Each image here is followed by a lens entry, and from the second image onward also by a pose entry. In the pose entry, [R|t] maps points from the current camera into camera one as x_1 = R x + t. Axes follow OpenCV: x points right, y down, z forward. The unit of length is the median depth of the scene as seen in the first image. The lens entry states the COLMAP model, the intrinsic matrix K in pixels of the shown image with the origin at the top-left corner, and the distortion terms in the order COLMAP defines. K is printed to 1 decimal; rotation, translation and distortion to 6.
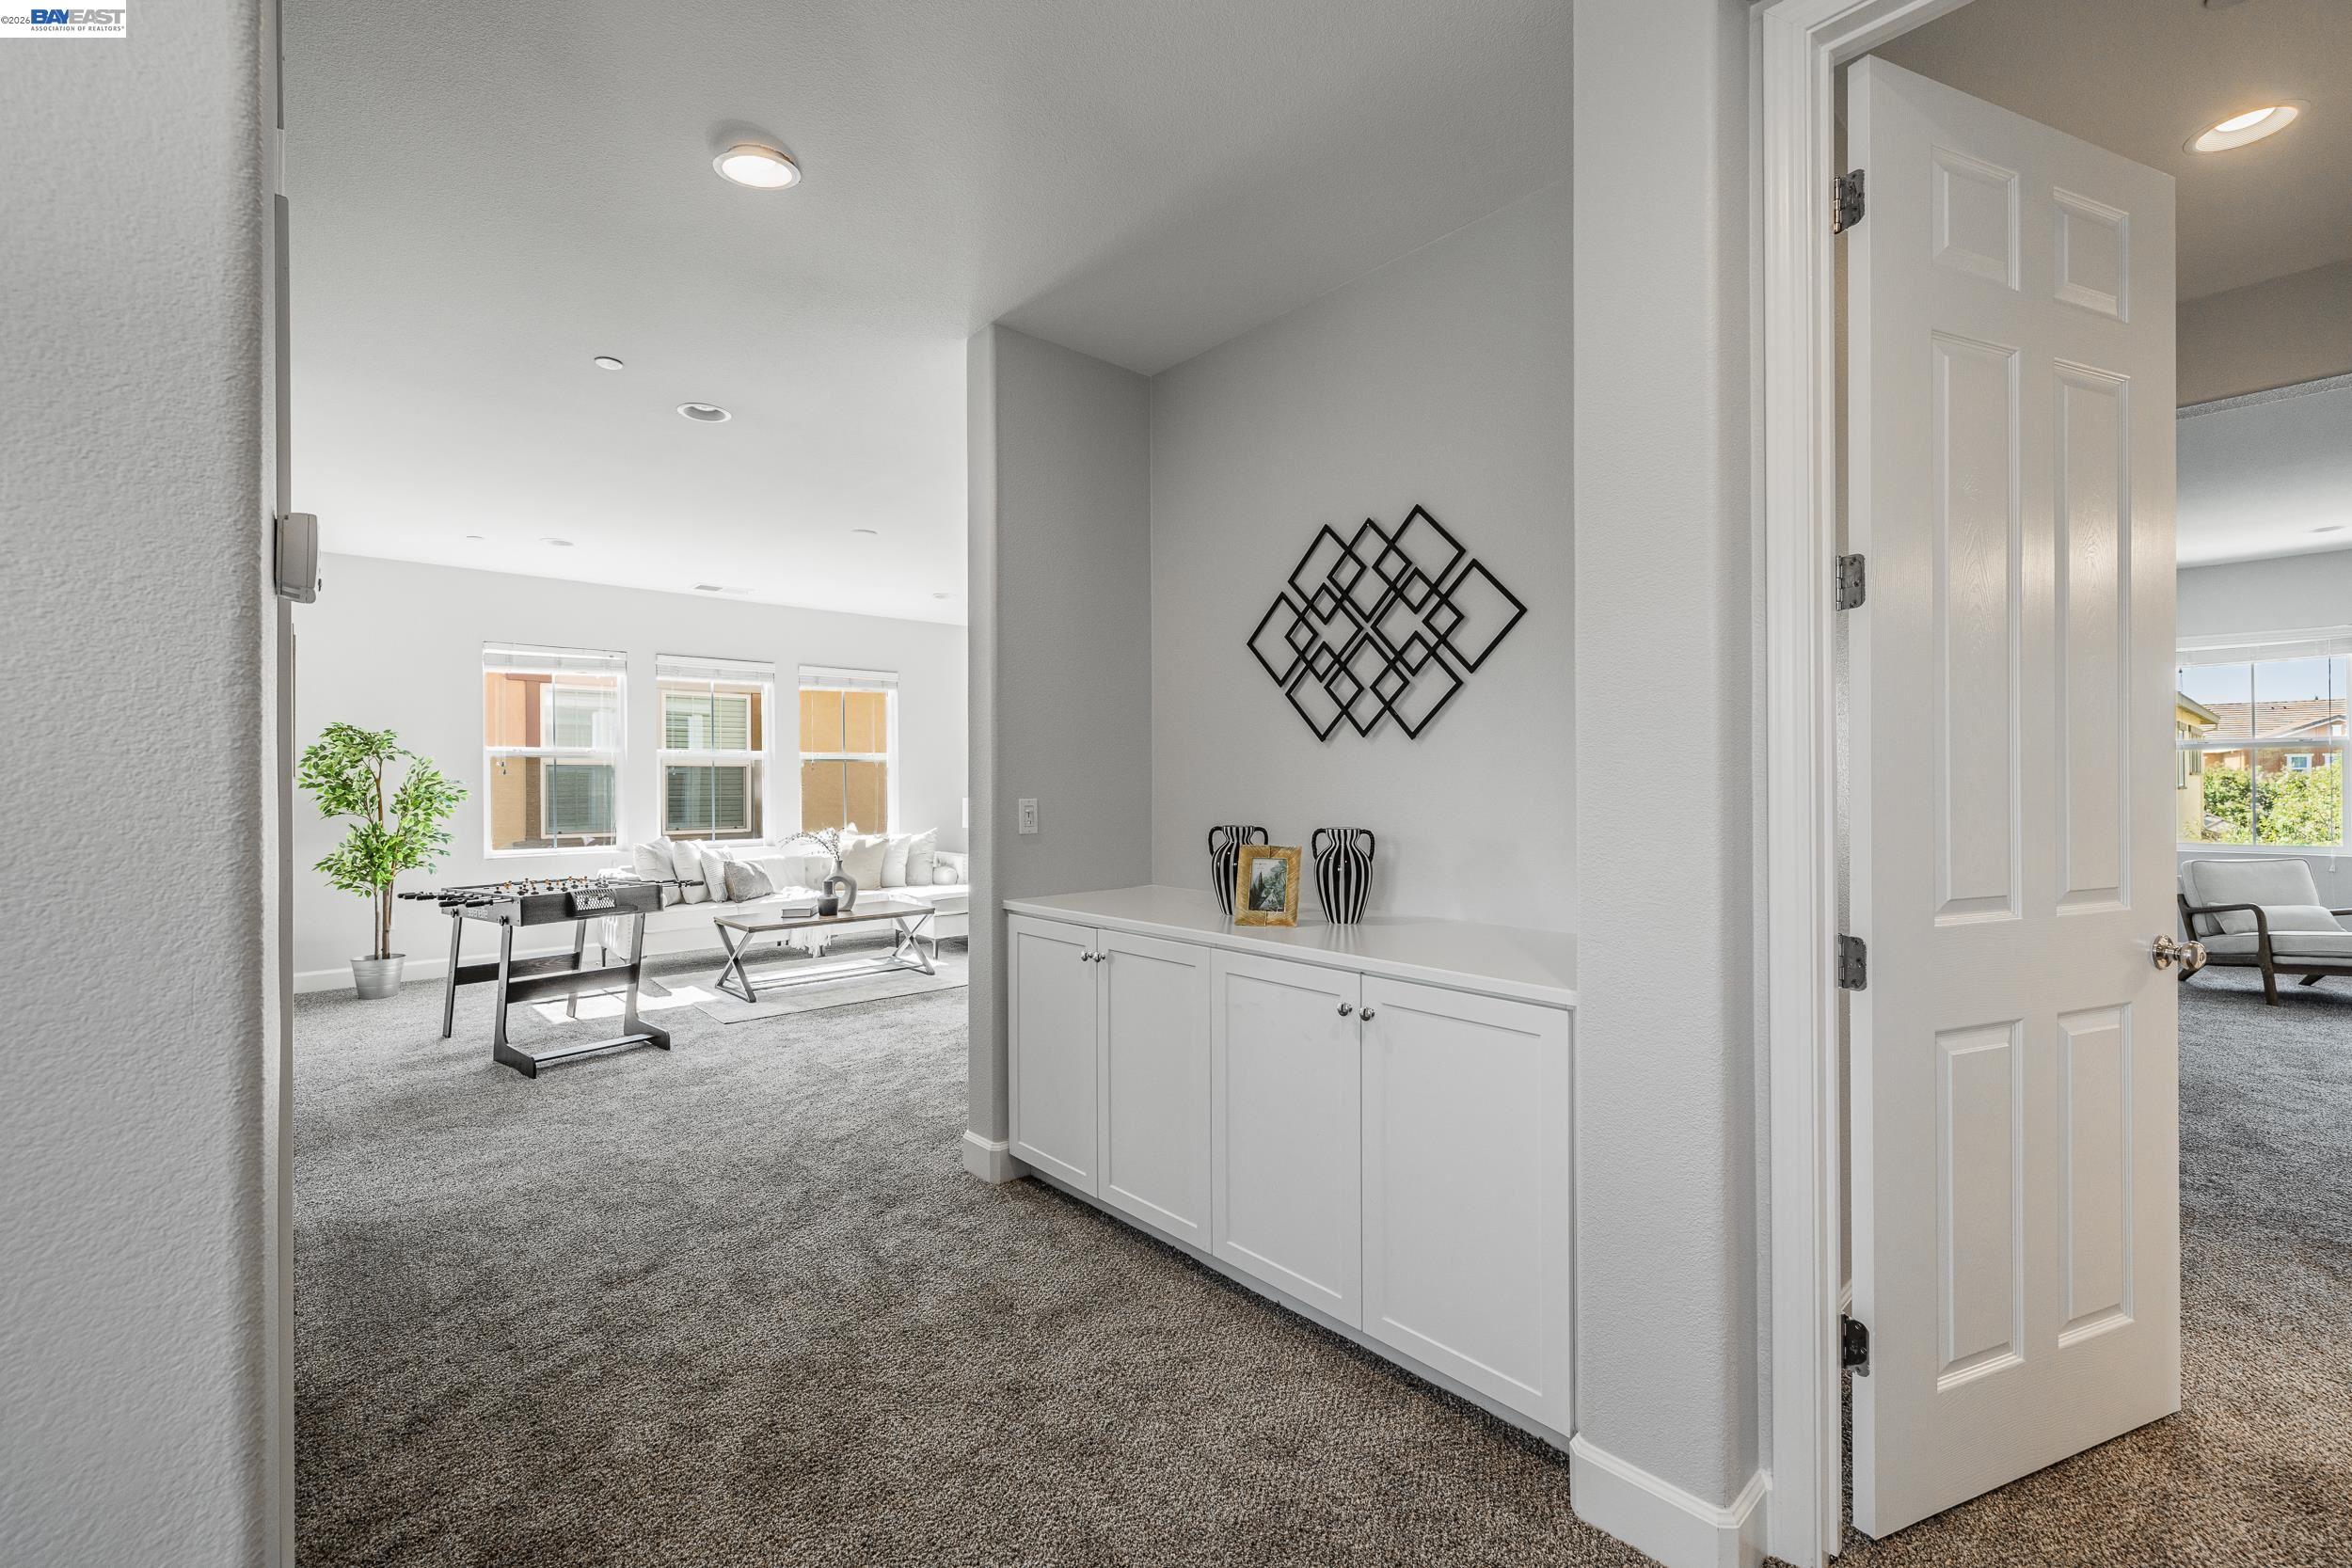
lens RADIAL K [[1001.8, 0, 1173.2], [0, 1001.8, 778.1], [0, 0, 1]] dist [-0.000207, -0.000083]
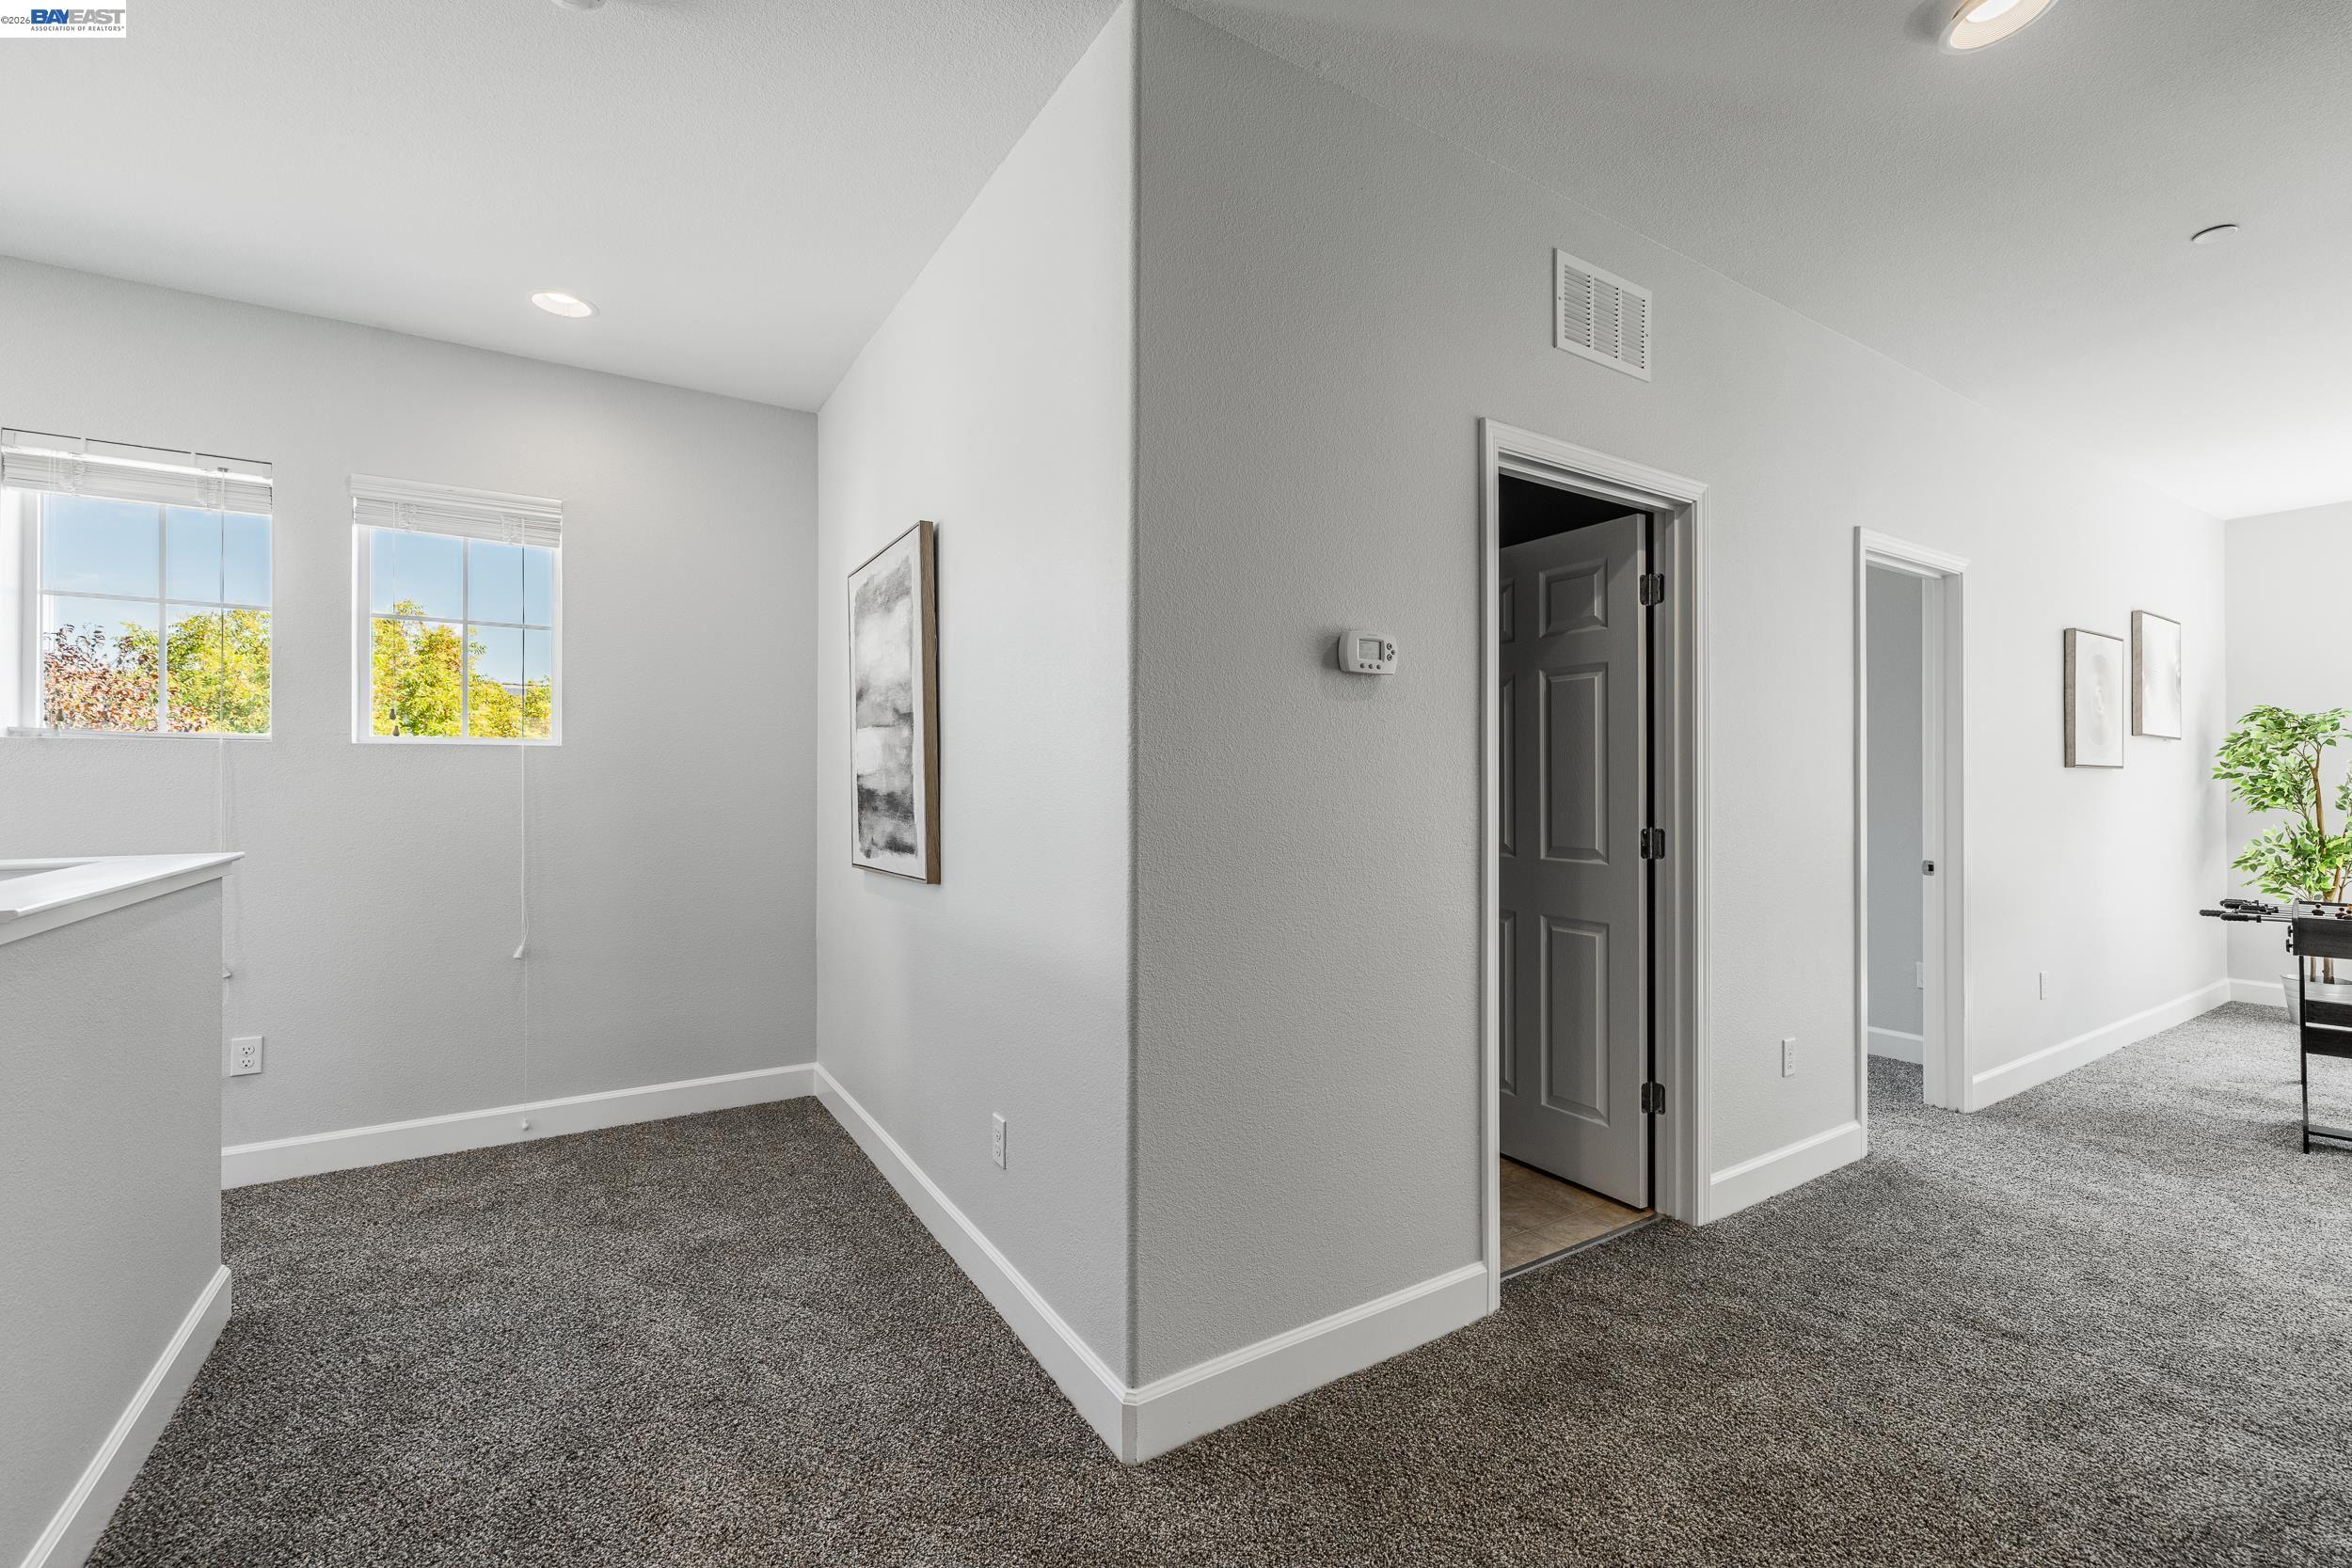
lens RADIAL K [[1001.8, 0, 1173.2], [0, 1001.8, 778.1], [0, 0, 1]] dist [-0.000207, -0.000083]
pose [[-0.174457, 0.005025, -0.984652, 0.283375], [0.006405, 0.999972, 0.003969, -0.000465], [0.984644, -0.005614, -0.174484, 0.273162]]
